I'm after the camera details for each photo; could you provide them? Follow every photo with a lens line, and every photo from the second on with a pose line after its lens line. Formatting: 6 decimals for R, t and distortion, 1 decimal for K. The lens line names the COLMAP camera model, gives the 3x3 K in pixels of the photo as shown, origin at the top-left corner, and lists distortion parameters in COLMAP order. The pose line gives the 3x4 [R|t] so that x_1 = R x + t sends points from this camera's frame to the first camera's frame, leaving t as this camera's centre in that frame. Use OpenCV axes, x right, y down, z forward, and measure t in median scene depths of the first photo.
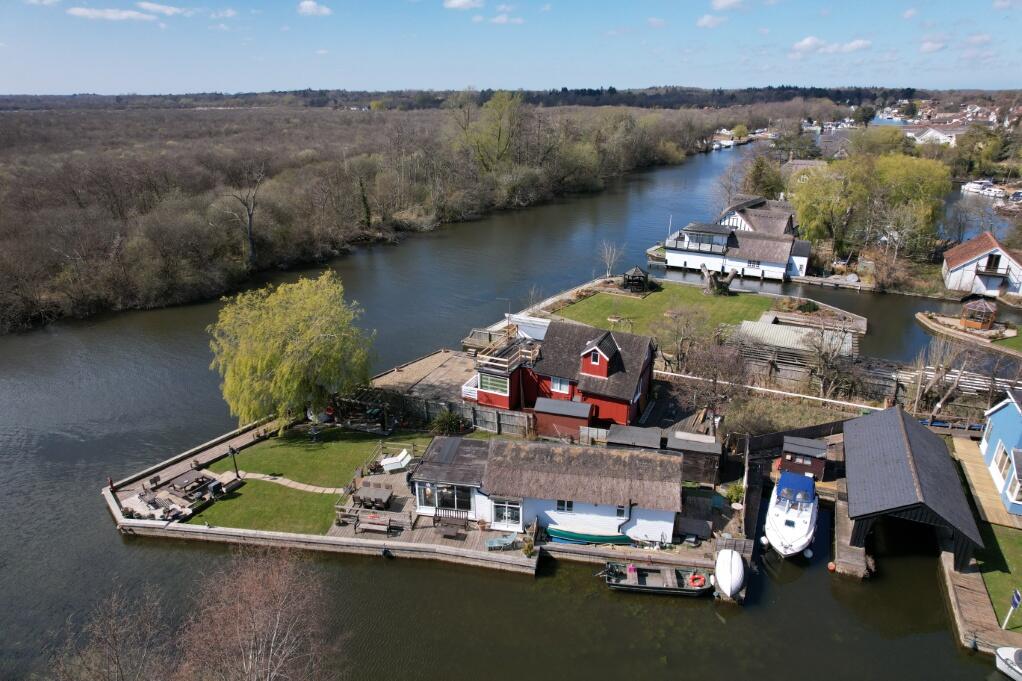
lens RADIAL K [[651.5, 0, 514.9], [0, 651.5, 336.3], [0, 0, 1]] dist [-0.060738, 0.052111]
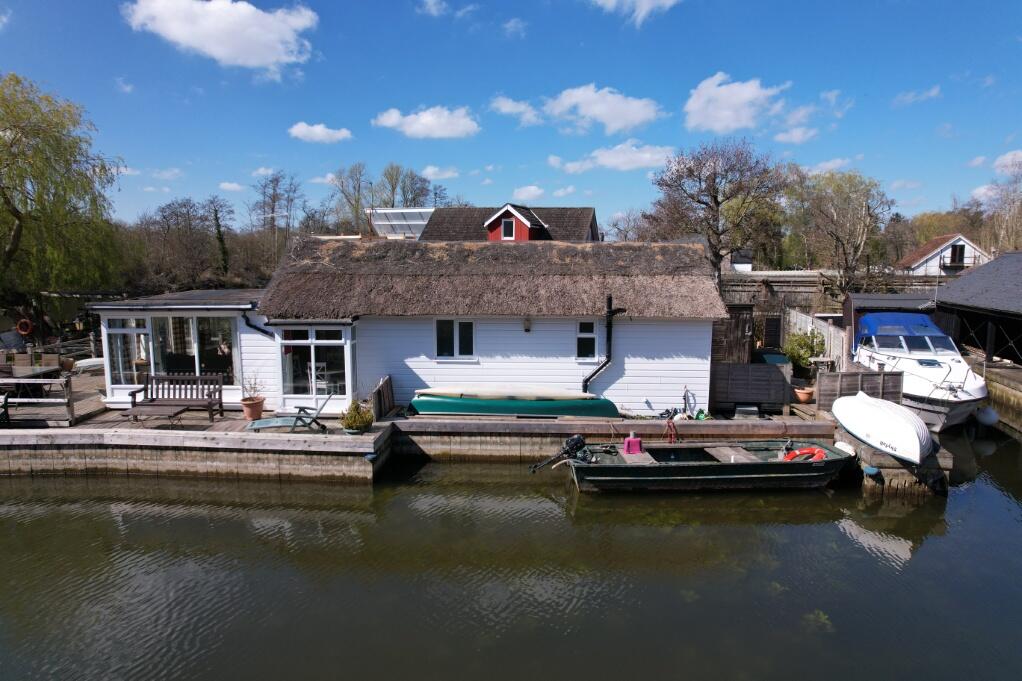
lens RADIAL K [[651.5, 0, 514.9], [0, 651.5, 336.3], [0, 0, 1]] dist [-0.060738, 0.052111]
pose [[0.989454, -0.012205, 0.144334, 0.054518], [0.045291, 0.972551, -0.228239, 0.353634], [-0.137586, 0.232369, 0.962847, 0.582276]]
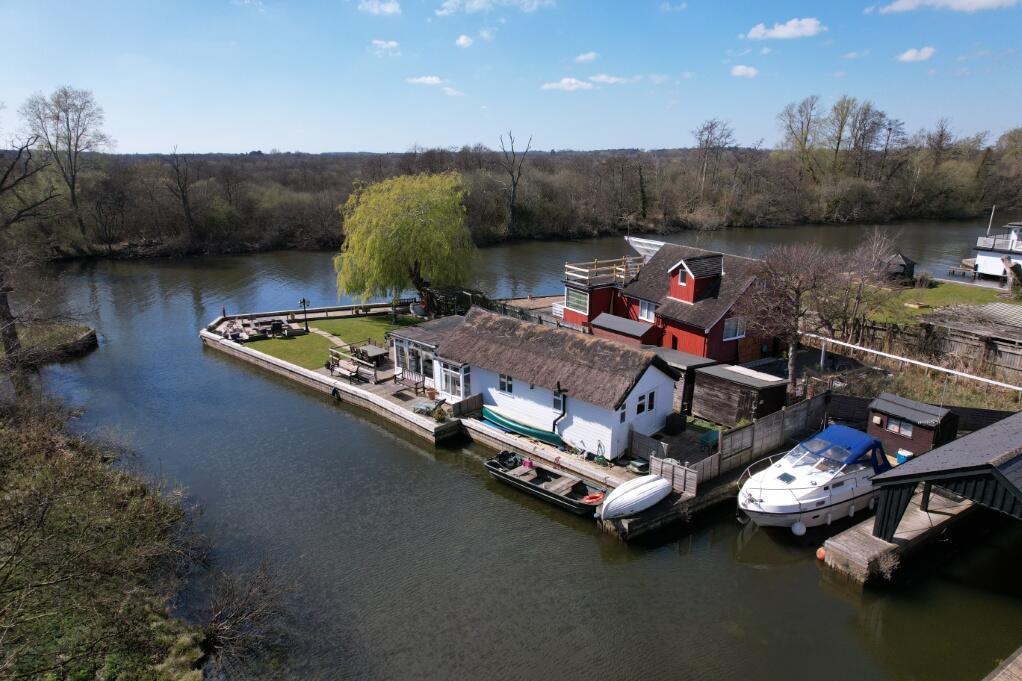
lens RADIAL K [[651.5, 0, 514.9], [0, 651.5, 336.3], [0, 0, 1]] dist [-0.060738, 0.052111]
pose [[0.830609, 0.153388, -0.535313, 0.512555], [-0.197947, 0.979858, -0.026374, 0.219402], [0.520485, 0.127870, 0.844242, 0.303933]]
